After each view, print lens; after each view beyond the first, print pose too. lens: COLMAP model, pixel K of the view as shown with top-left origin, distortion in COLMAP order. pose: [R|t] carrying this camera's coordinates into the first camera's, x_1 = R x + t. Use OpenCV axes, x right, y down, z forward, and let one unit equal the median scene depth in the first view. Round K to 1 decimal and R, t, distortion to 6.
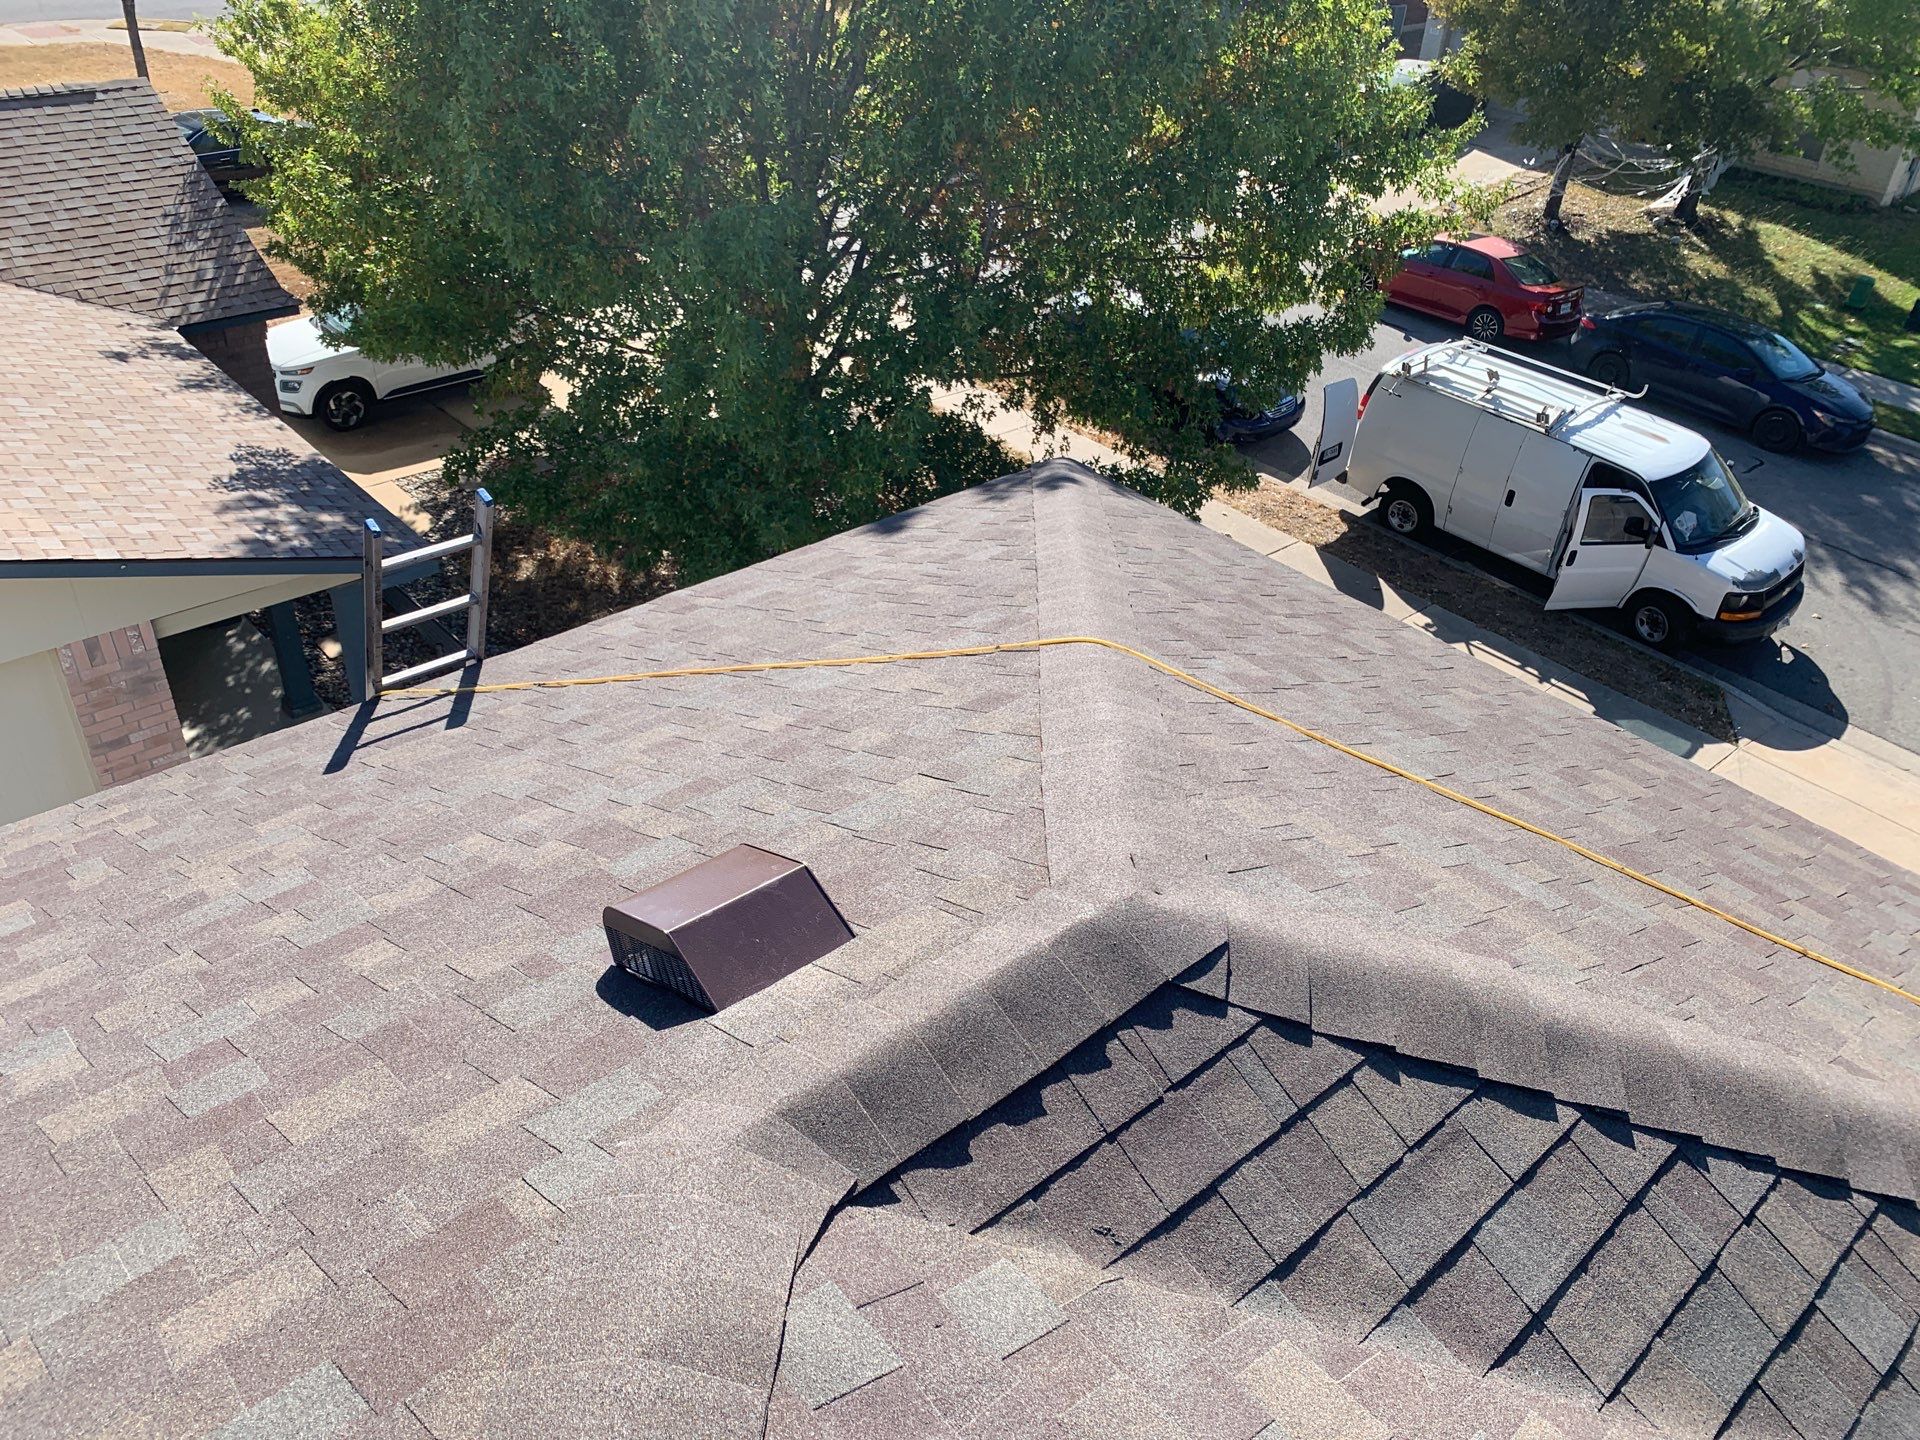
lens RADIAL K [[1458.8, 0, 936.1], [0, 1458.8, 720.1], [0, 0, 1]] dist [0.001460, 0.002413]
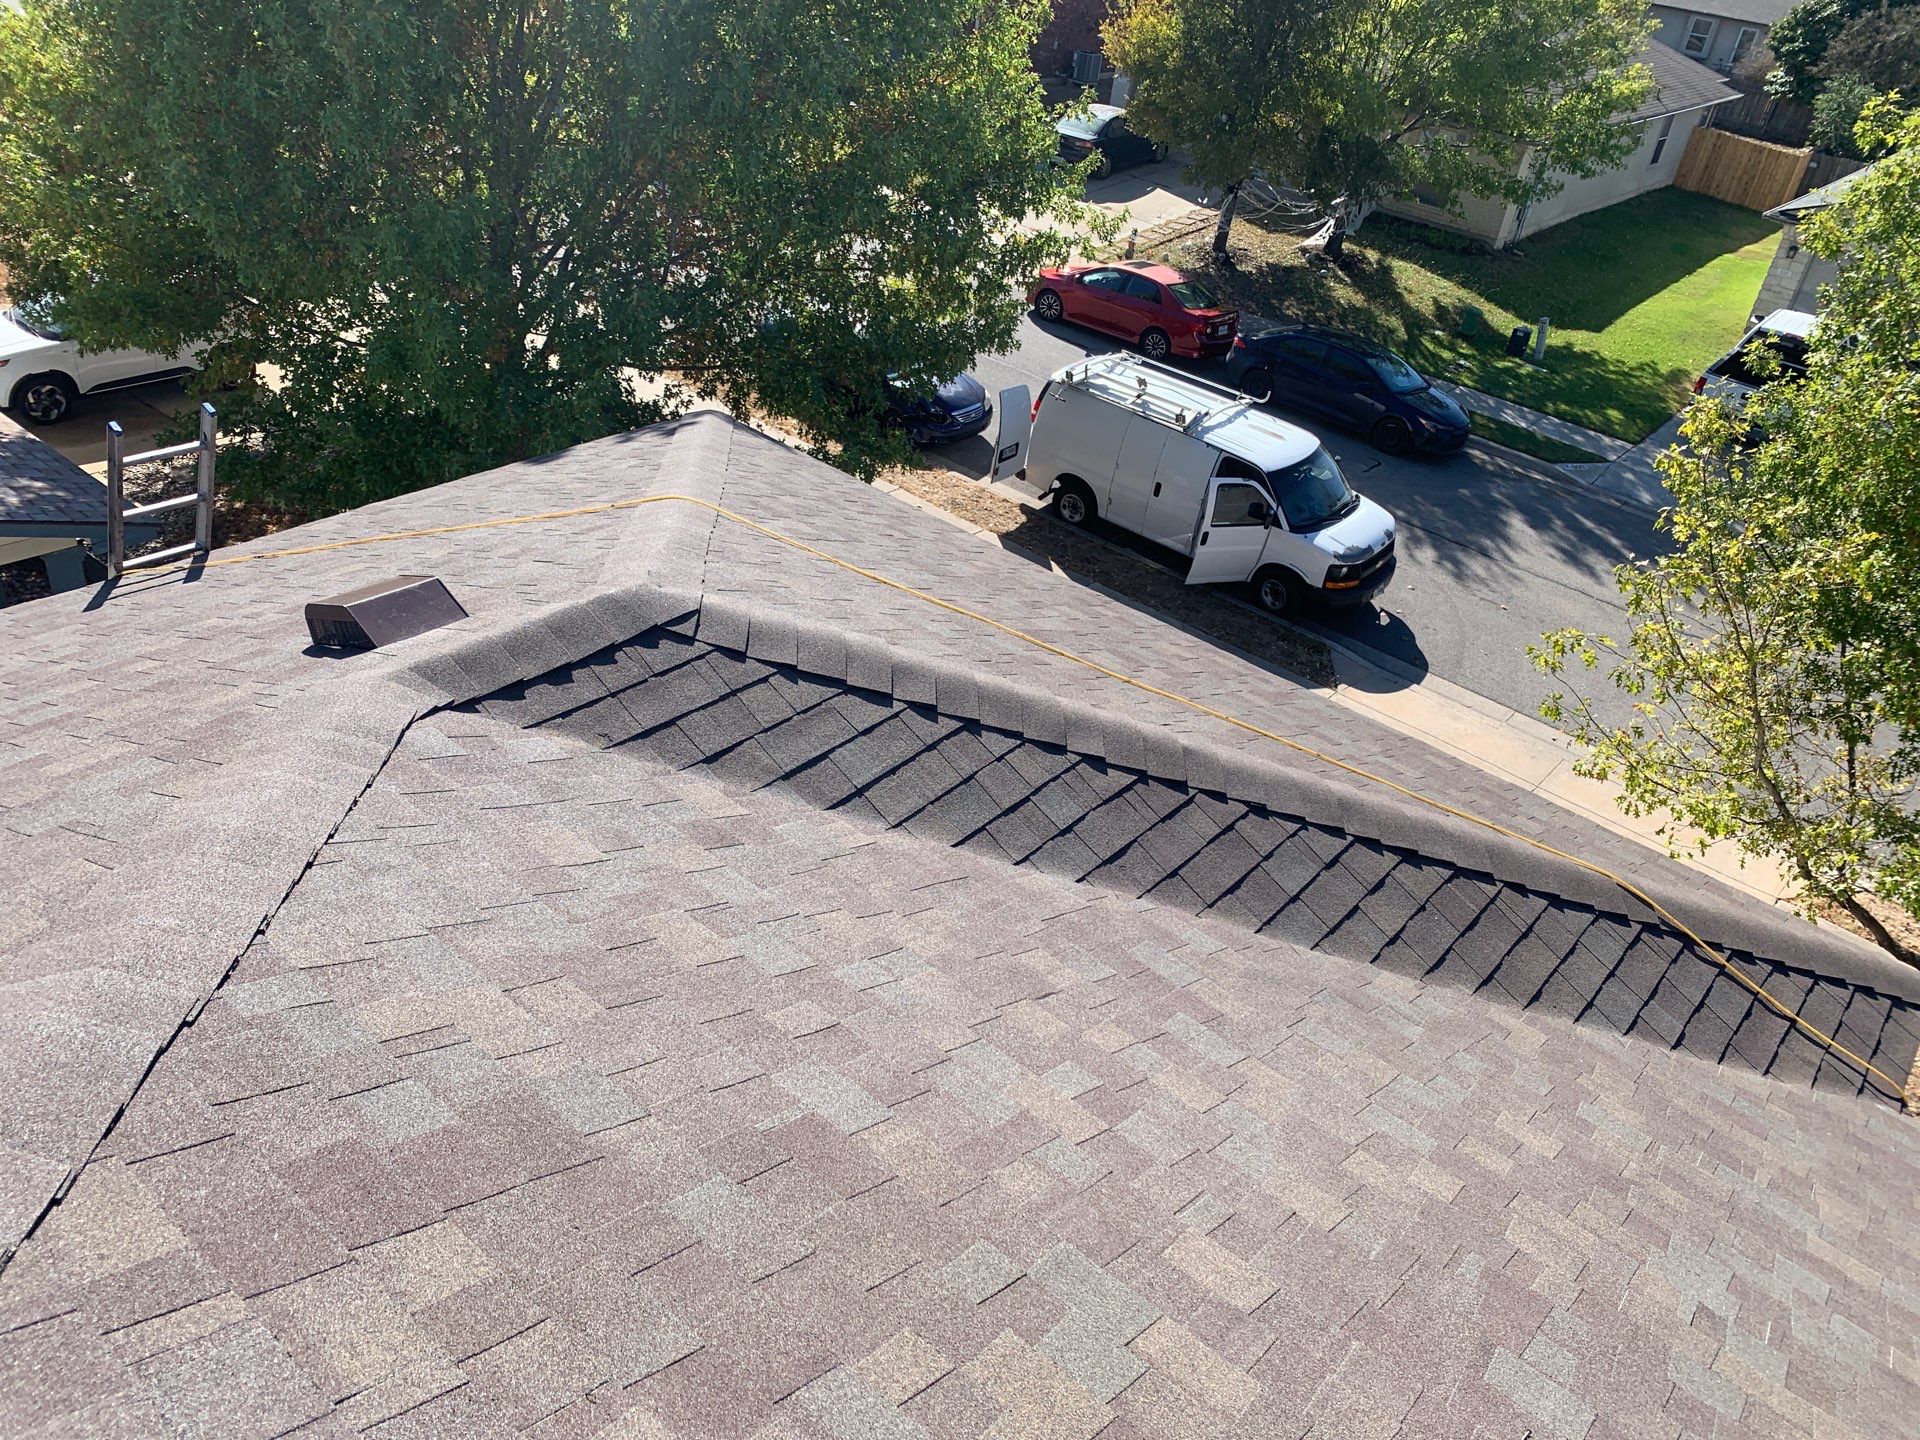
lens RADIAL K [[1445.2, 0, 940.9], [0, 1445.2, 733.8], [0, 0, 1]] dist [0.068942, -0.113169]
pose [[0.985042, -0.031087, 0.169486, 0.026840], [0.032656, 0.999446, -0.006477, 0.045319], [-0.169191, 0.011915, 0.985511, -0.101362]]
